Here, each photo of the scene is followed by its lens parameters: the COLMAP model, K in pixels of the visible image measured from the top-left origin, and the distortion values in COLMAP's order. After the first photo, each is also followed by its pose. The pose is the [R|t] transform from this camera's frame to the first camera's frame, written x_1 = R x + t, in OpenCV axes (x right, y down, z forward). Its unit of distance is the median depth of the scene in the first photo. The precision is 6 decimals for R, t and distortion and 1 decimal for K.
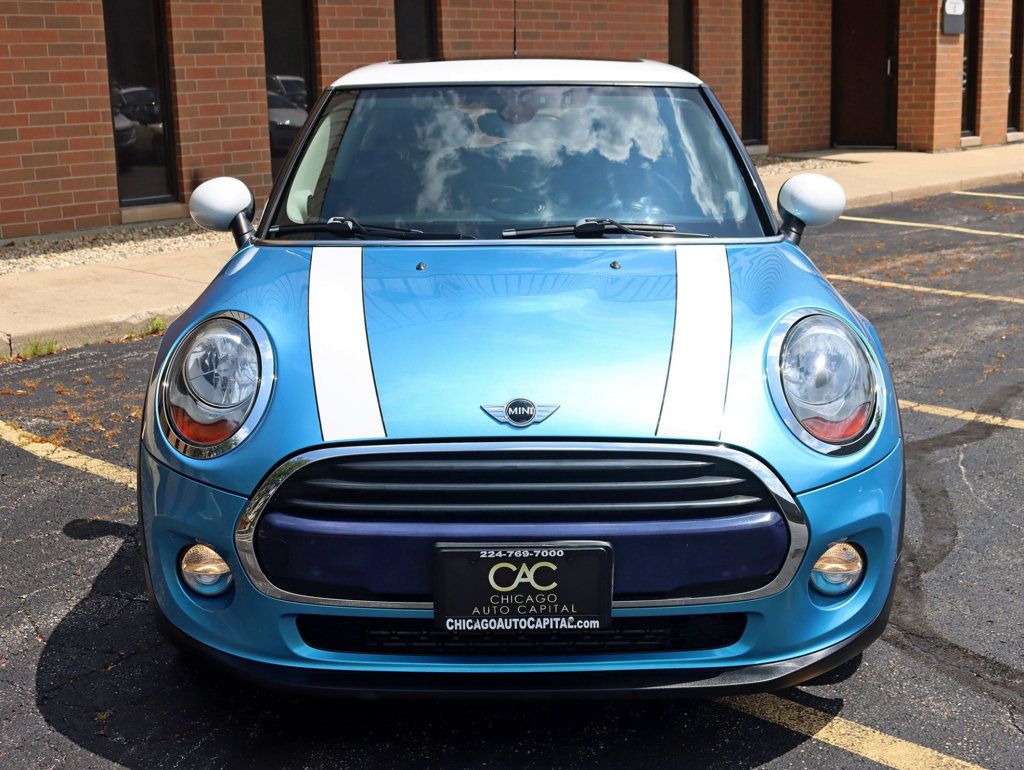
lens RADIAL K [[1274.0, 0, 512.0], [0, 1274.0, 385.0], [0, 0, 1]] dist [-0.111314, 0.085055]
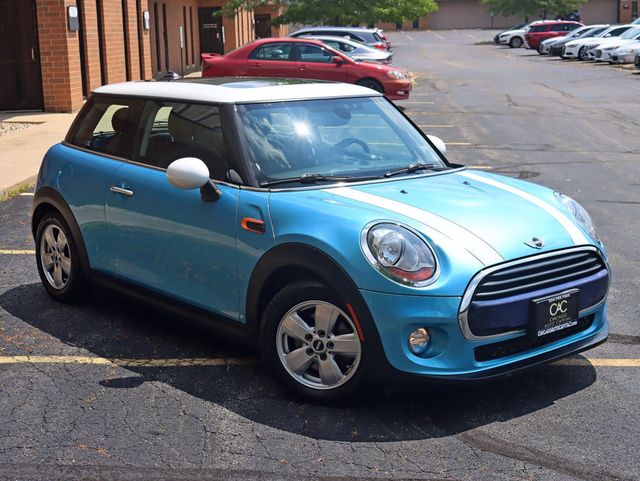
lens RADIAL K [[971.9, 0, 320.0], [0, 971.9, 240.5], [0, 0, 1]] dist [-0.047394, -0.044153]
pose [[0.758716, -0.116455, 0.640927, -1.471061], [0.146219, 0.989230, 0.006651, -0.054575], [-0.634799, 0.088669, 0.767573, -0.141688]]
